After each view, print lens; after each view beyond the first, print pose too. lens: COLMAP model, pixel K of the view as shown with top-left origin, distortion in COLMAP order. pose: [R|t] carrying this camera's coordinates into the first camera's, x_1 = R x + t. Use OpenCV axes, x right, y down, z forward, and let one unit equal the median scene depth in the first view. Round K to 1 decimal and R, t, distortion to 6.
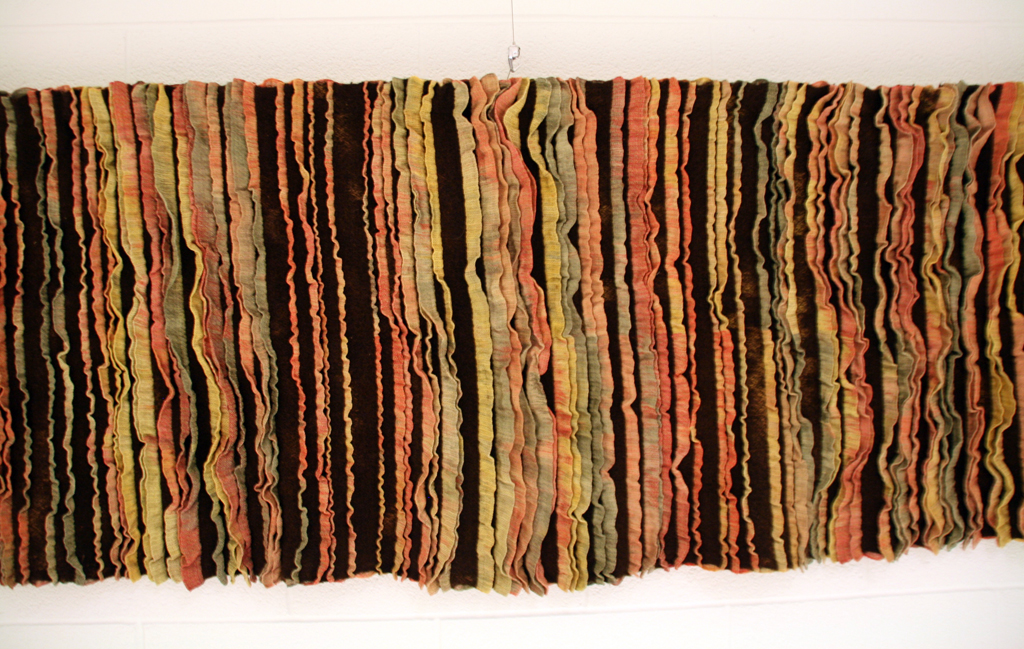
lens RADIAL K [[1138.7, 0, 512.0], [0, 1138.7, 324.5], [0, 0, 1]] dist [0.006433, 0.007776]
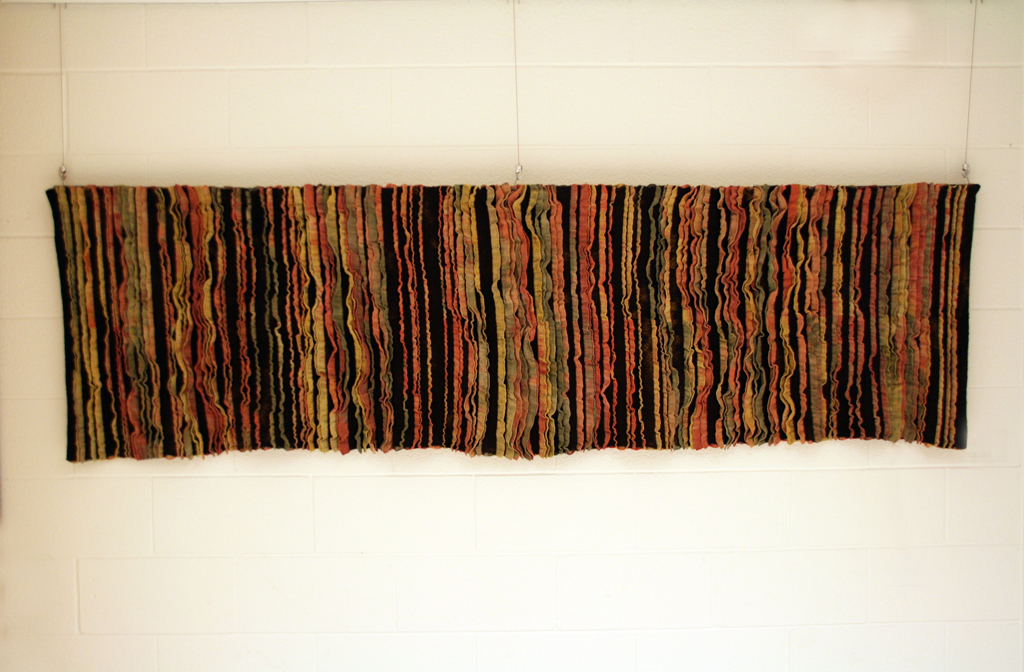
lens RADIAL K [[993.6, 0, 512.0], [0, 993.6, 336.0], [0, 0, 1]] dist [-0.005955, -0.002697]
pose [[0.999926, 0.010967, -0.005225, 0.002252], [-0.010923, 0.999905, 0.008433, 0.020594], [0.005317, -0.008375, 0.999951, -0.638130]]
